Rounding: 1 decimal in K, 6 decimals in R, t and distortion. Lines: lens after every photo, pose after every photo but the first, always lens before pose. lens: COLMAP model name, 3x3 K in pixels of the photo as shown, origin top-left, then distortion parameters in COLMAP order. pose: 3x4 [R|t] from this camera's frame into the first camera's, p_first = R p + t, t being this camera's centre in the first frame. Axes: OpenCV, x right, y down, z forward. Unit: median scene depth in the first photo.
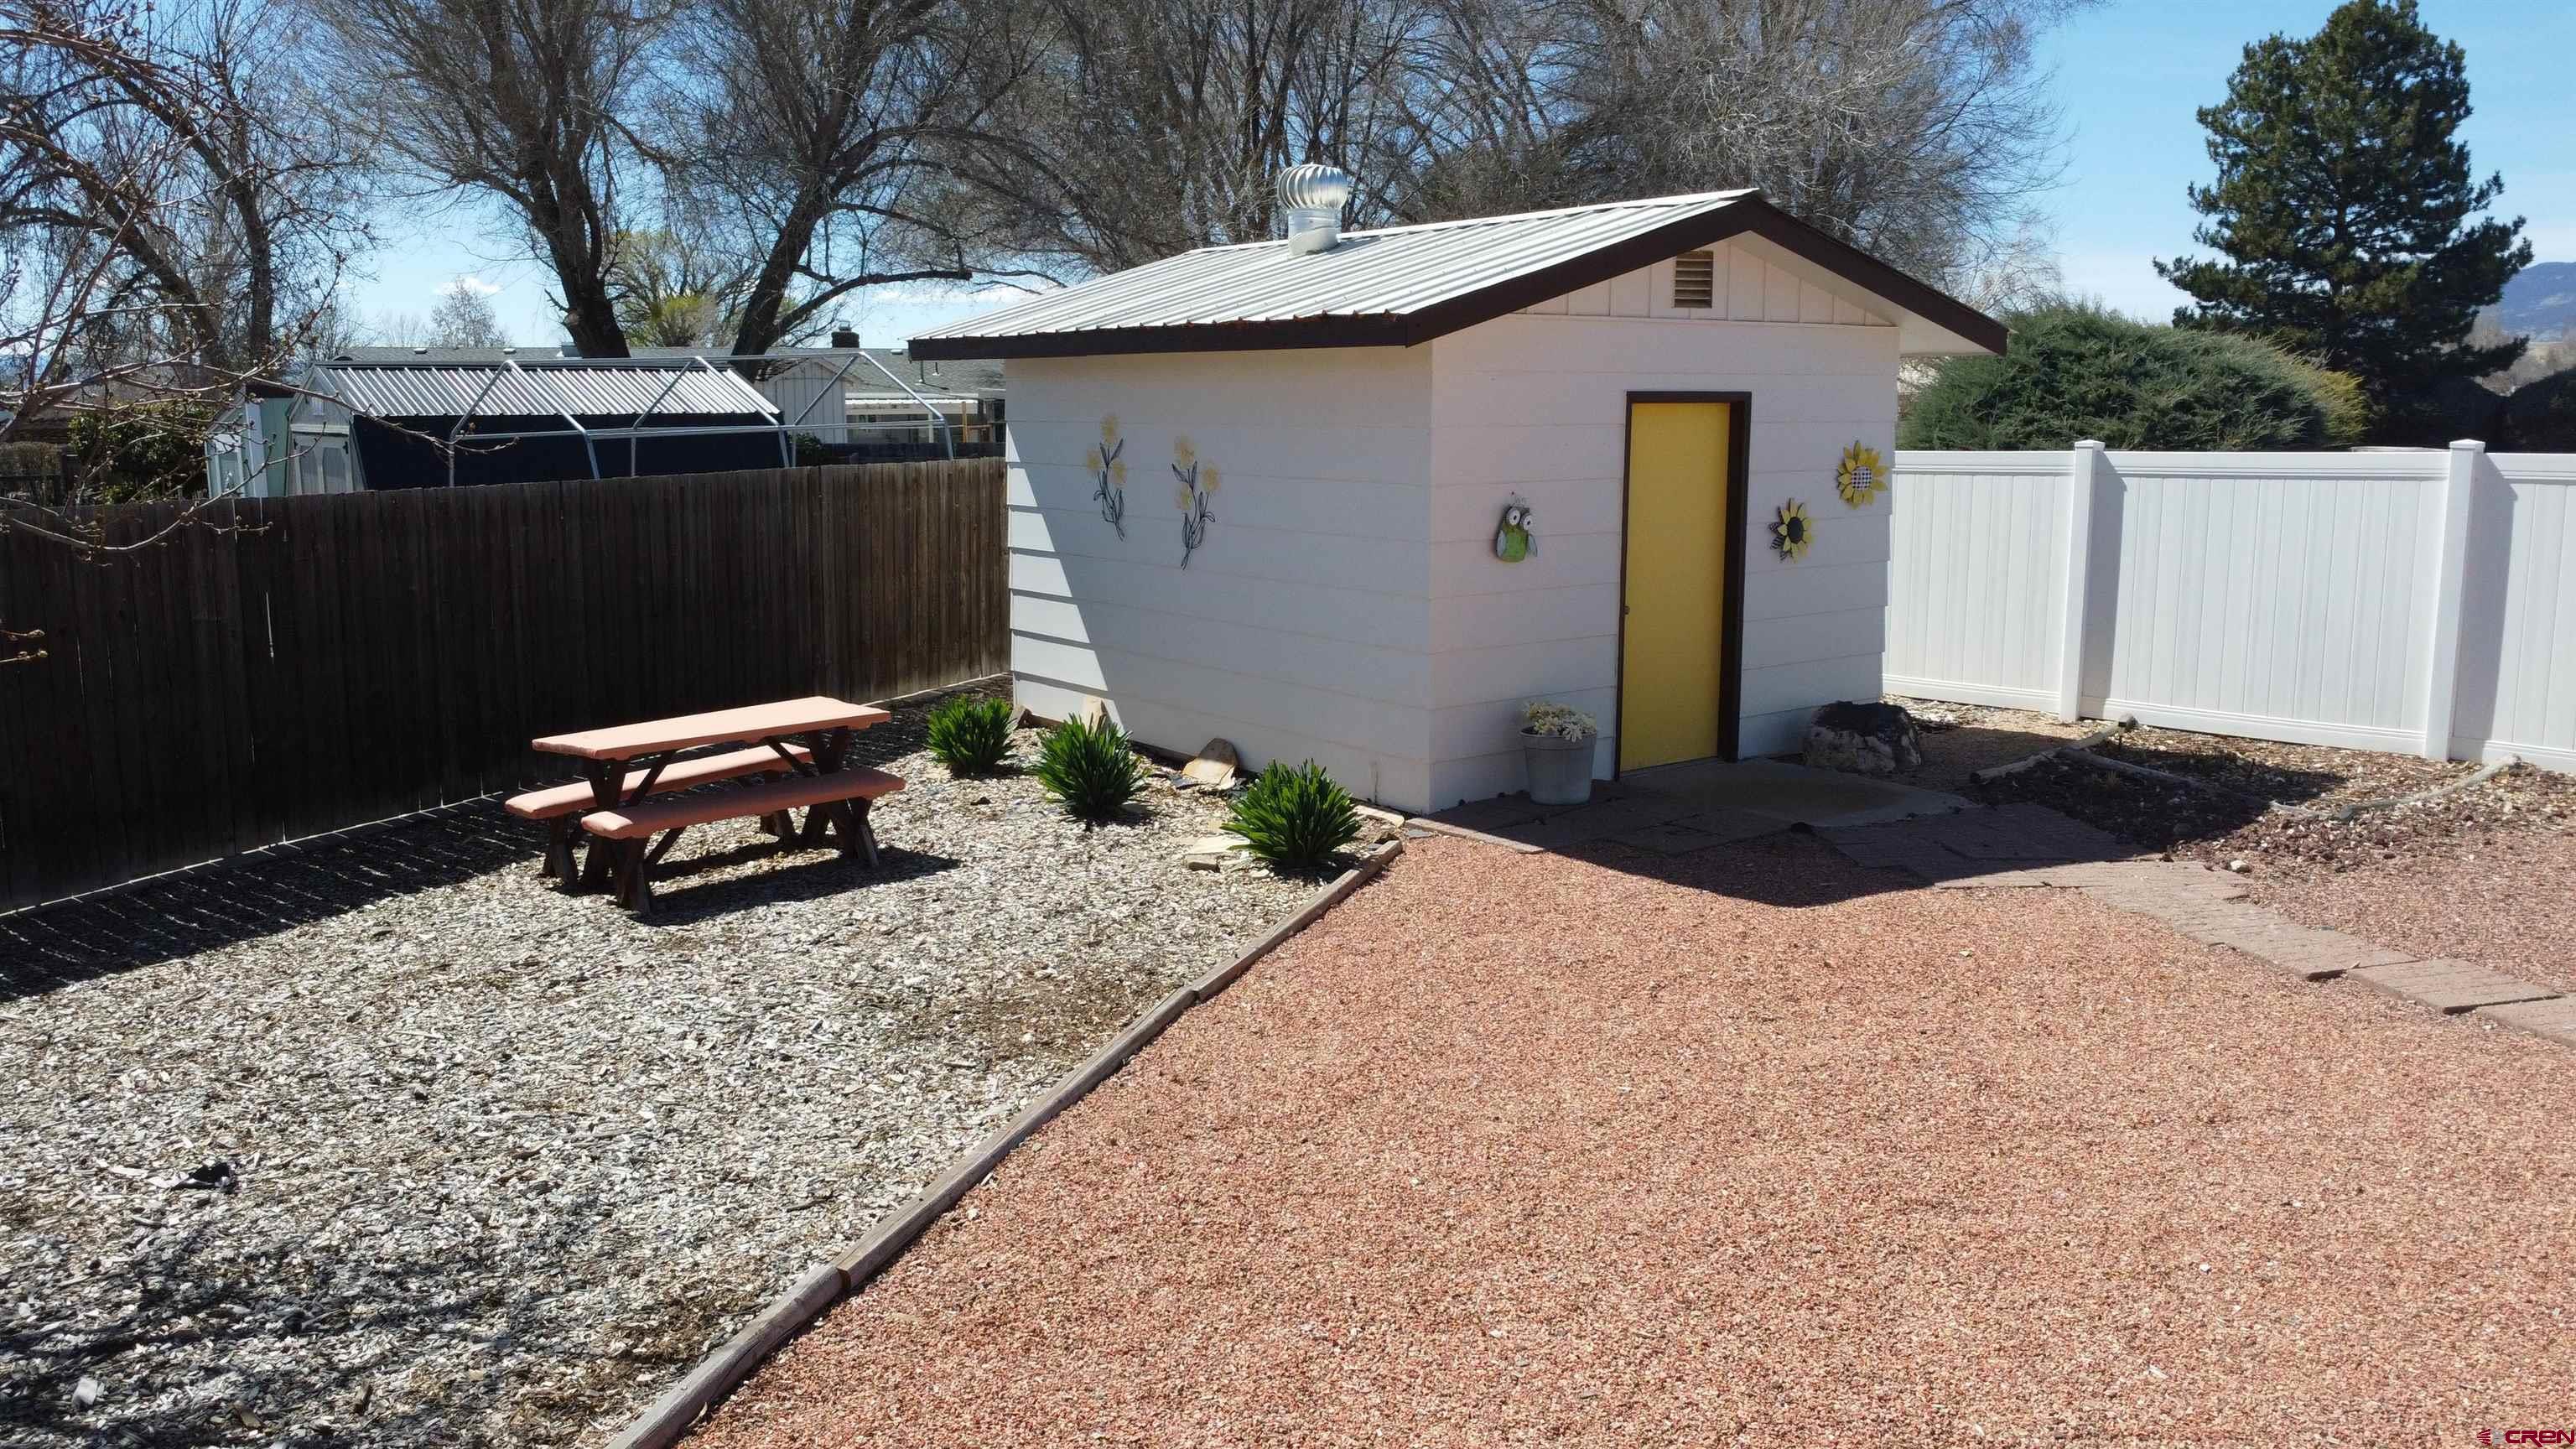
lens RADIAL K [[1938.1, 0, 1288.4], [0, 1938.1, 728.0], [0, 0, 1]] dist [-0.000315, -0.005573]
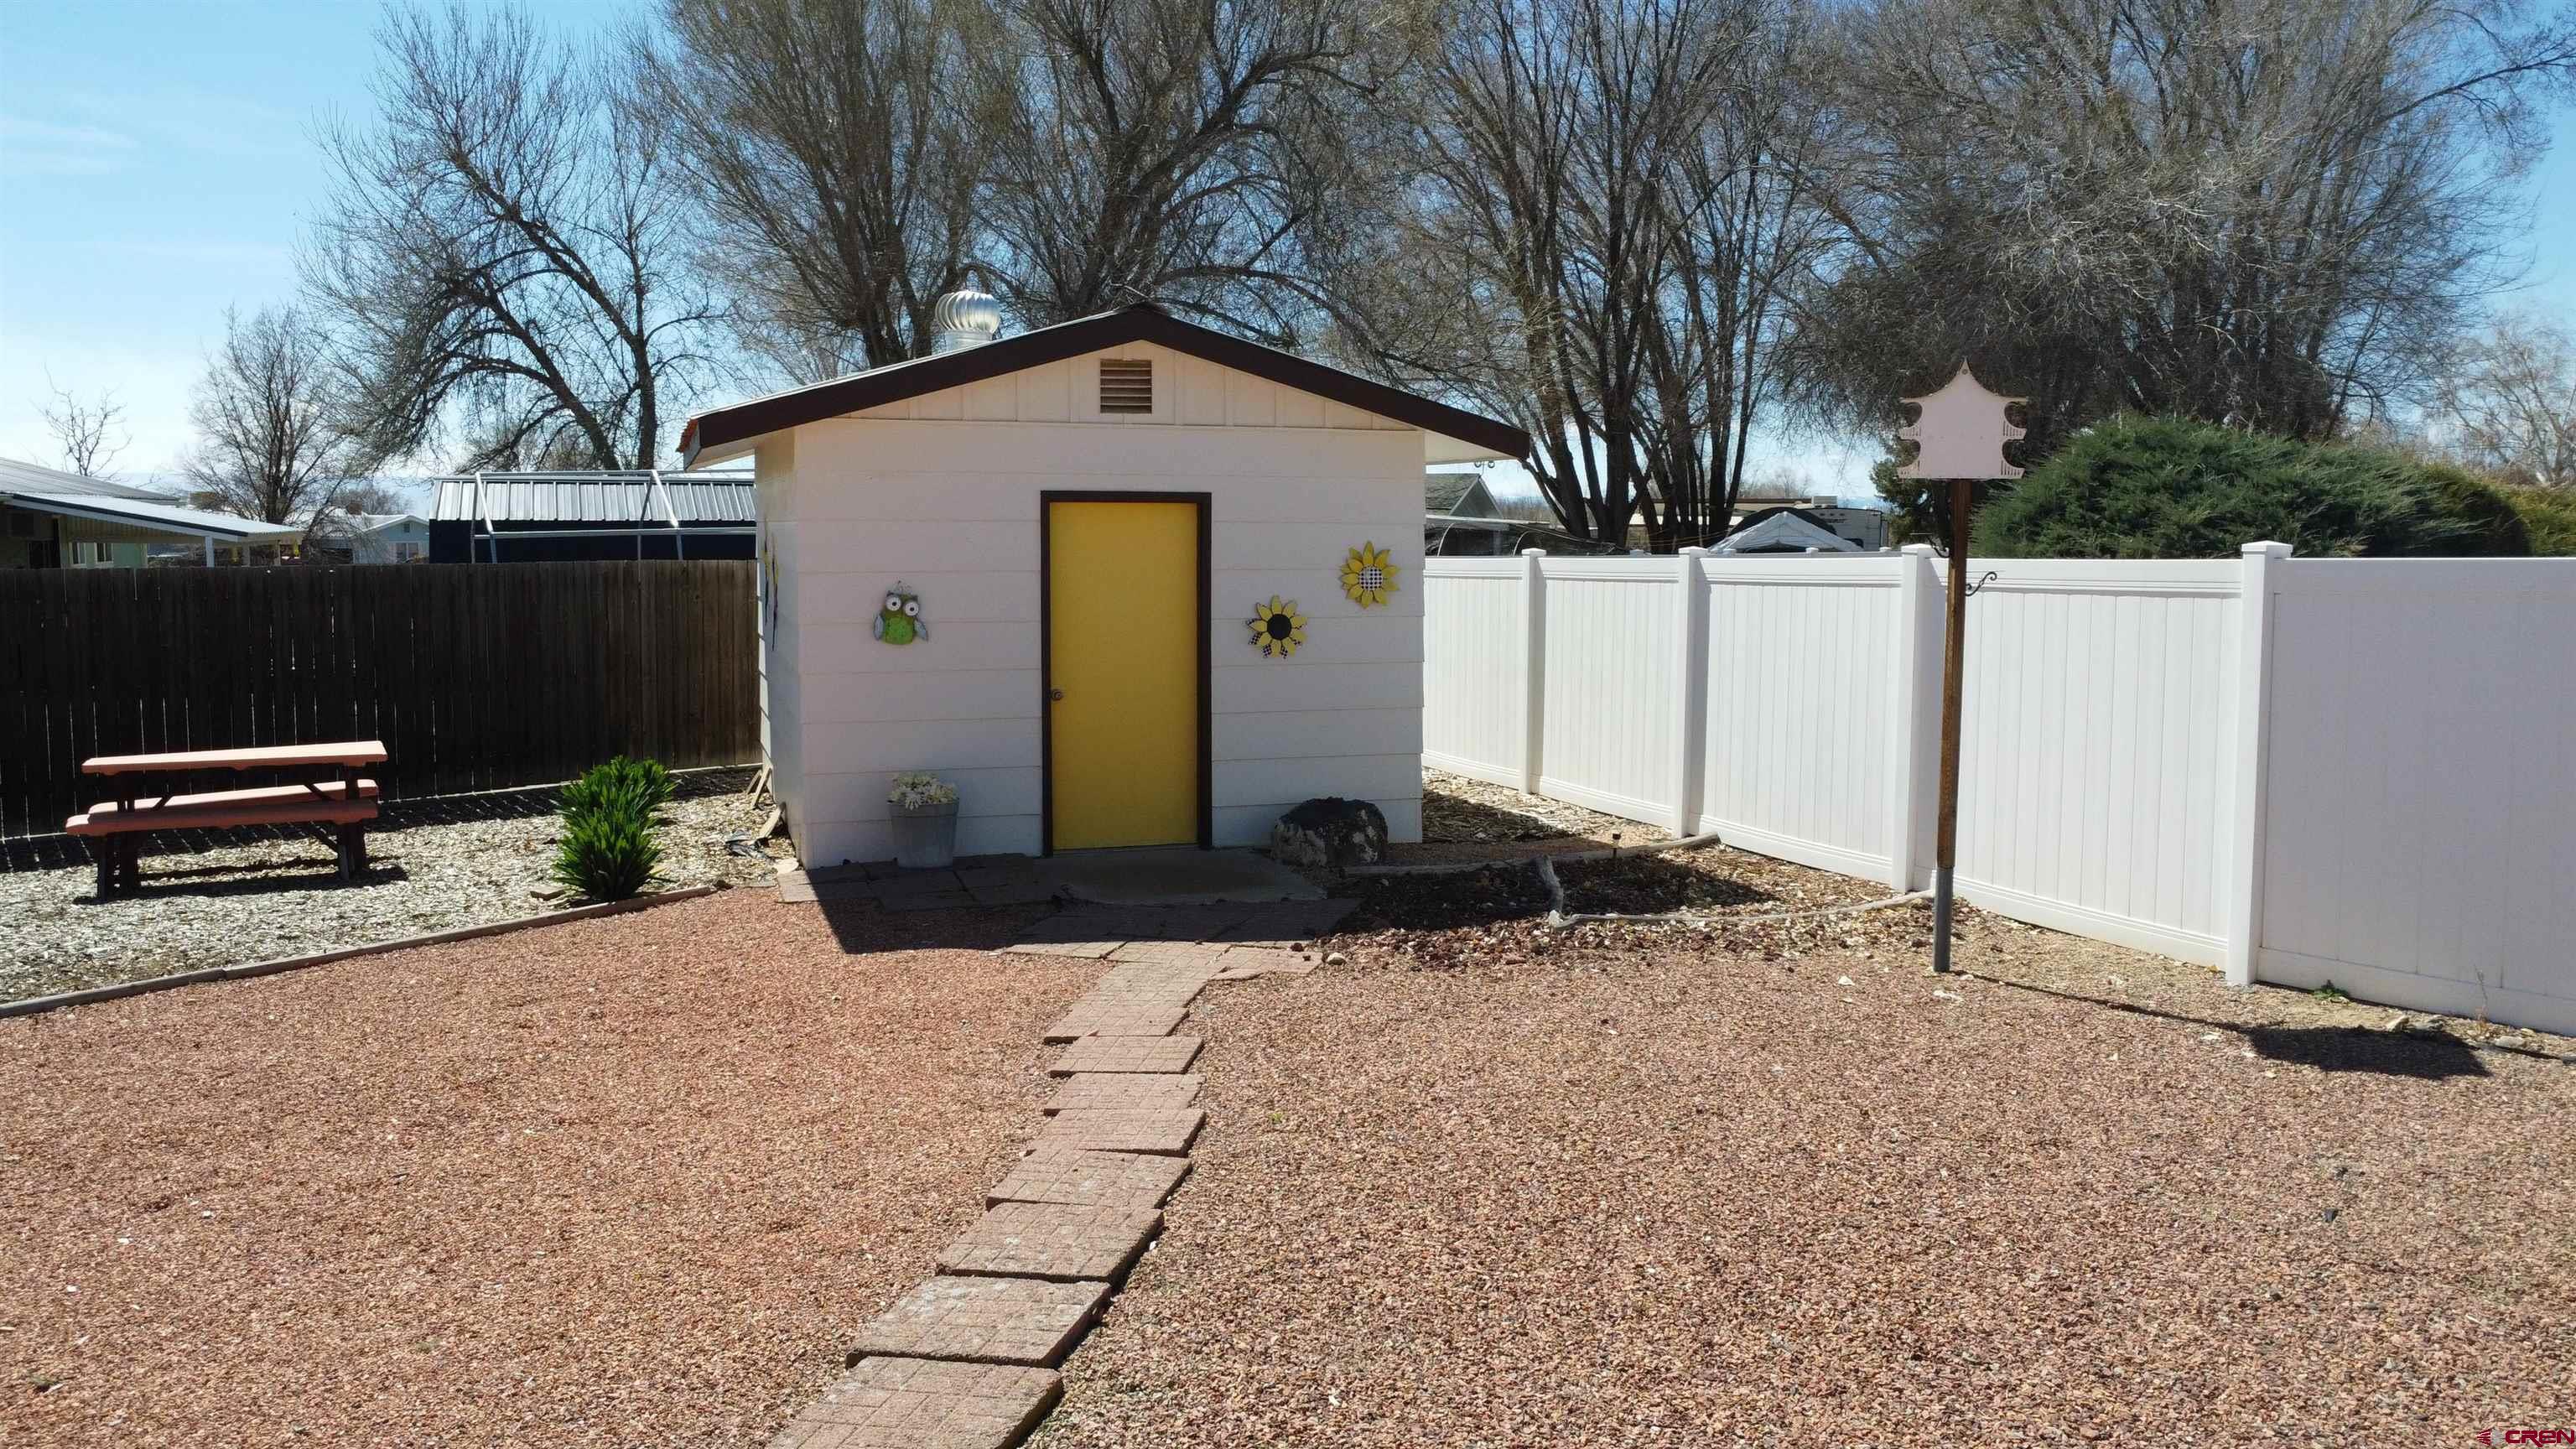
lens RADIAL K [[1938.1, 0, 1288.4], [0, 1938.1, 728.0], [0, 0, 1]] dist [-0.000315, -0.005573]
pose [[0.950213, 0.036862, -0.309412, 0.588141], [-0.057278, 0.996721, -0.057158, 0.009436], [0.306290, 0.072034, 0.949209, 0.032575]]
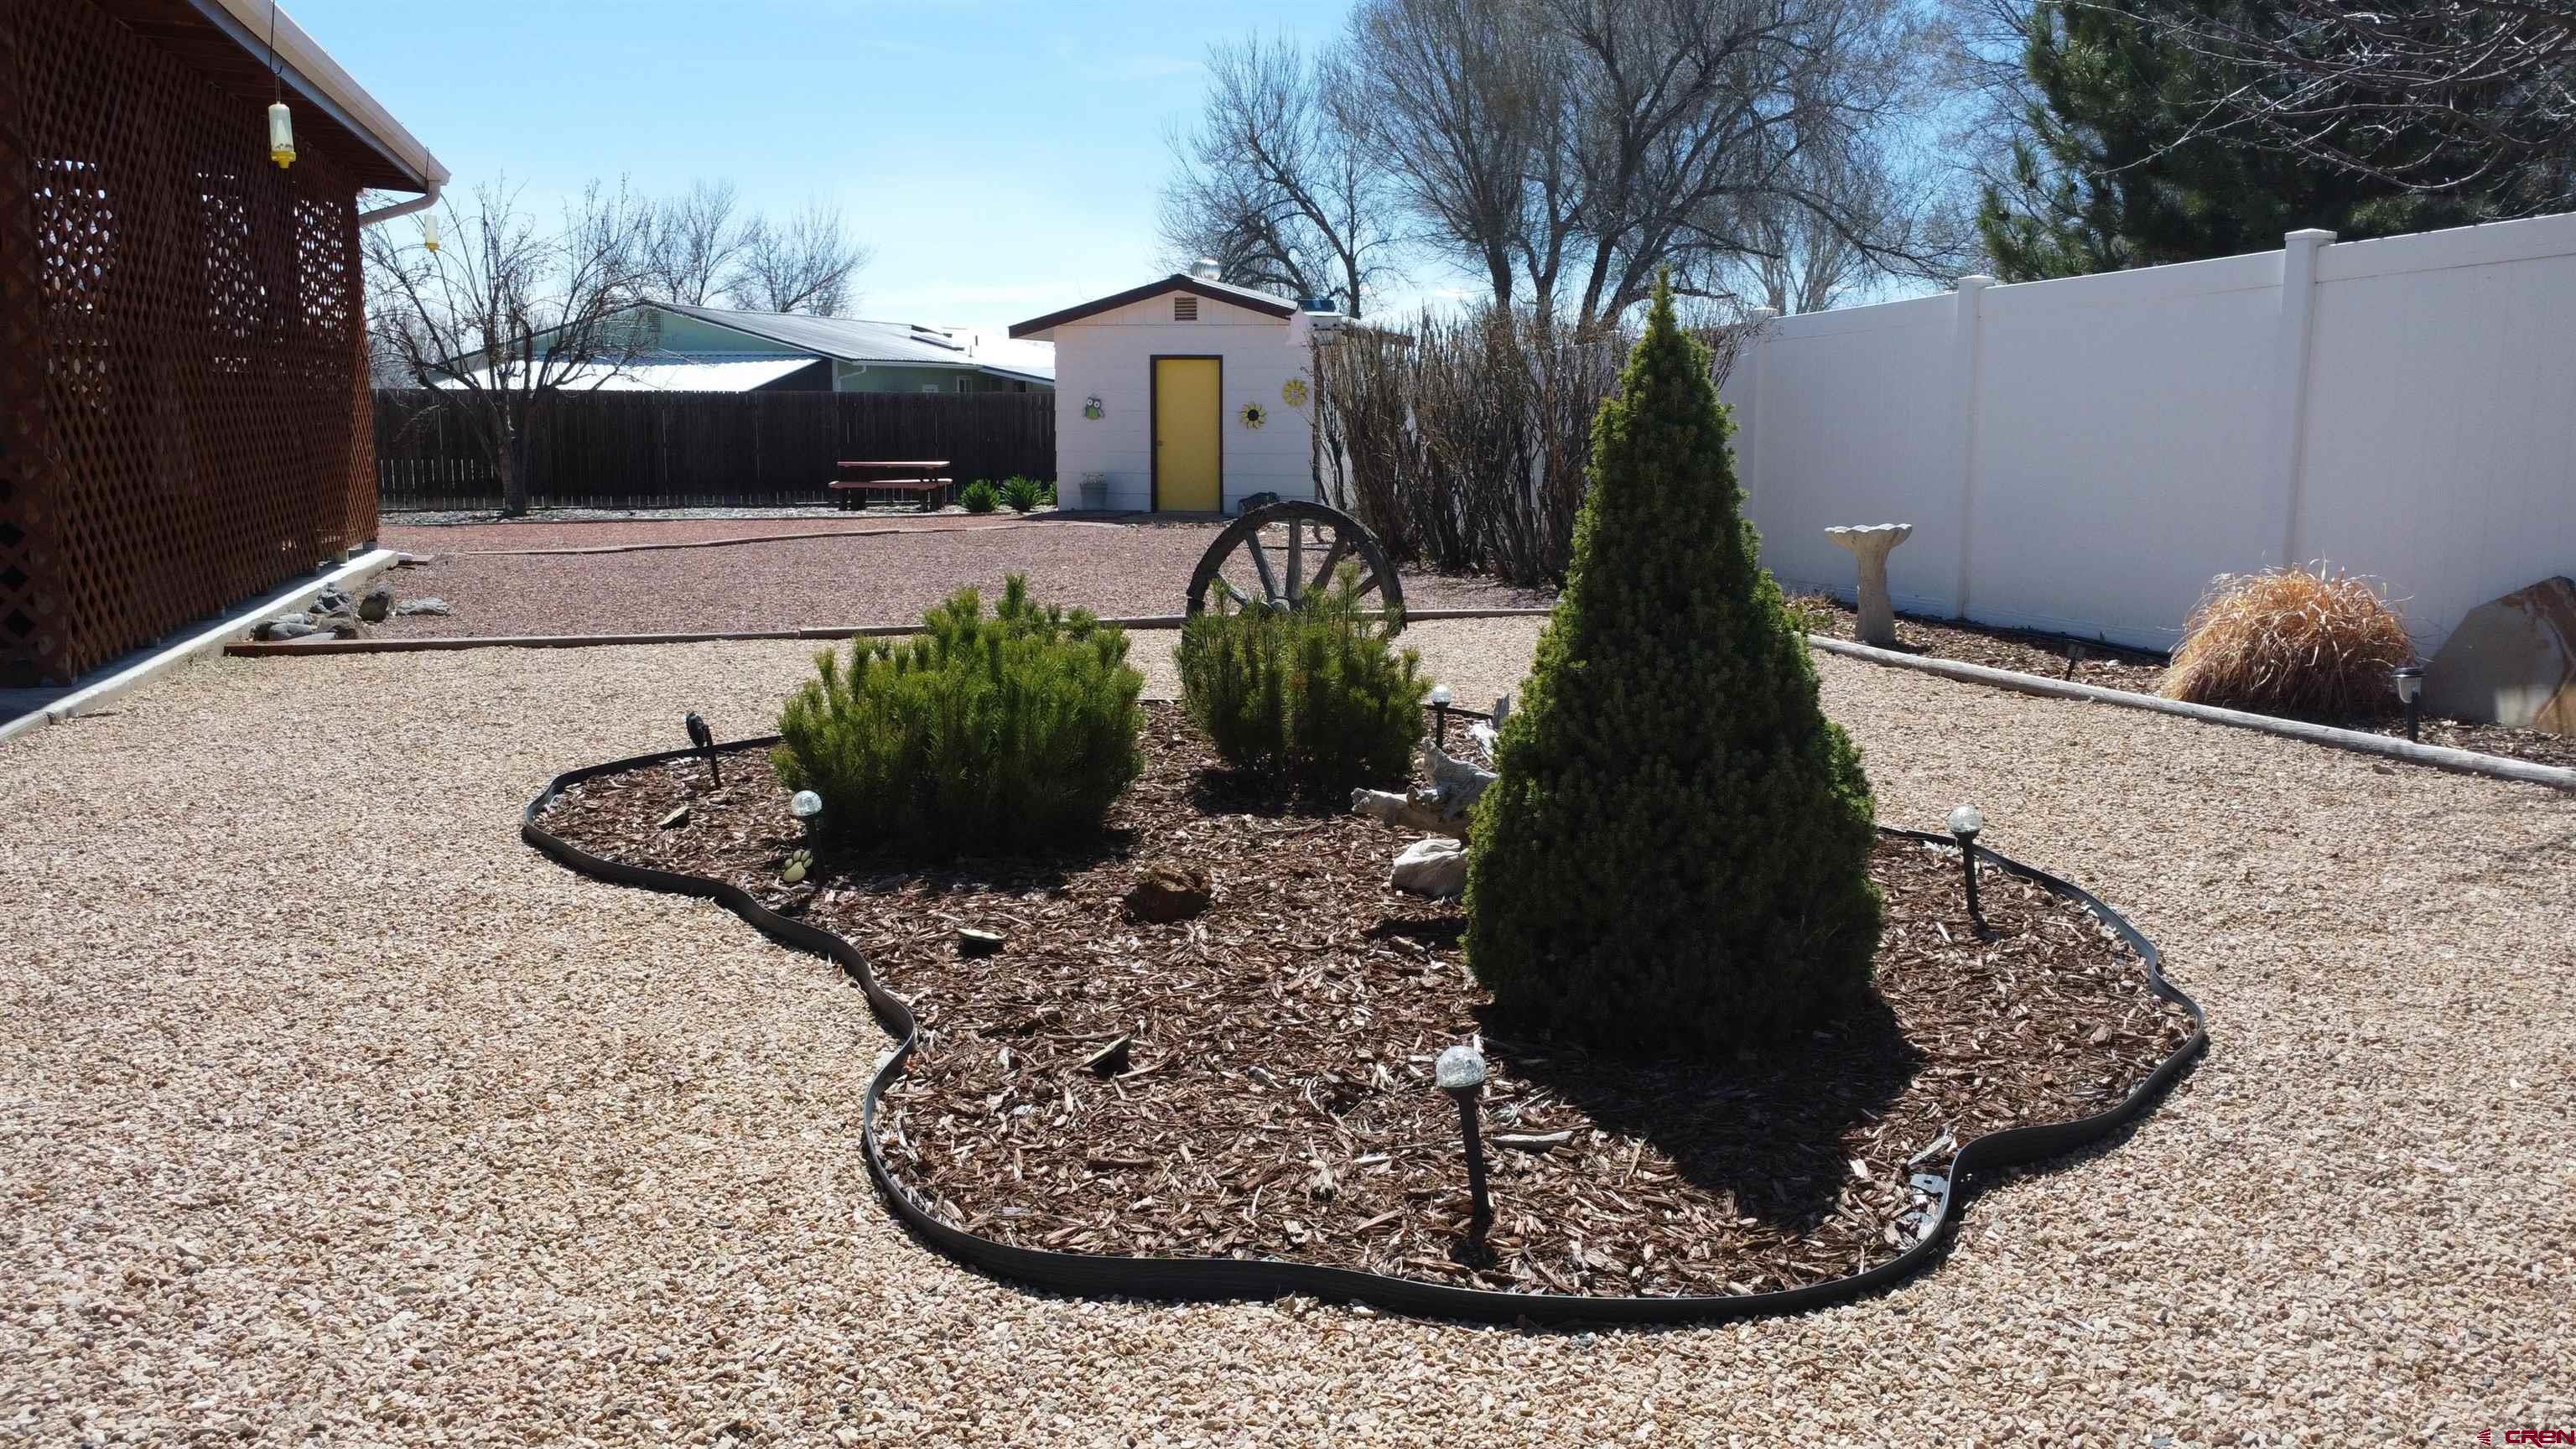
lens RADIAL K [[1938.1, 0, 1288.4], [0, 1938.1, 728.0], [0, 0, 1]] dist [-0.000315, -0.005573]
pose [[0.642027, 0.133950, -0.754890, 2.080695], [-0.133087, 0.989143, 0.062327, 0.115837], [0.755043, 0.060450, 0.652883, -0.445847]]
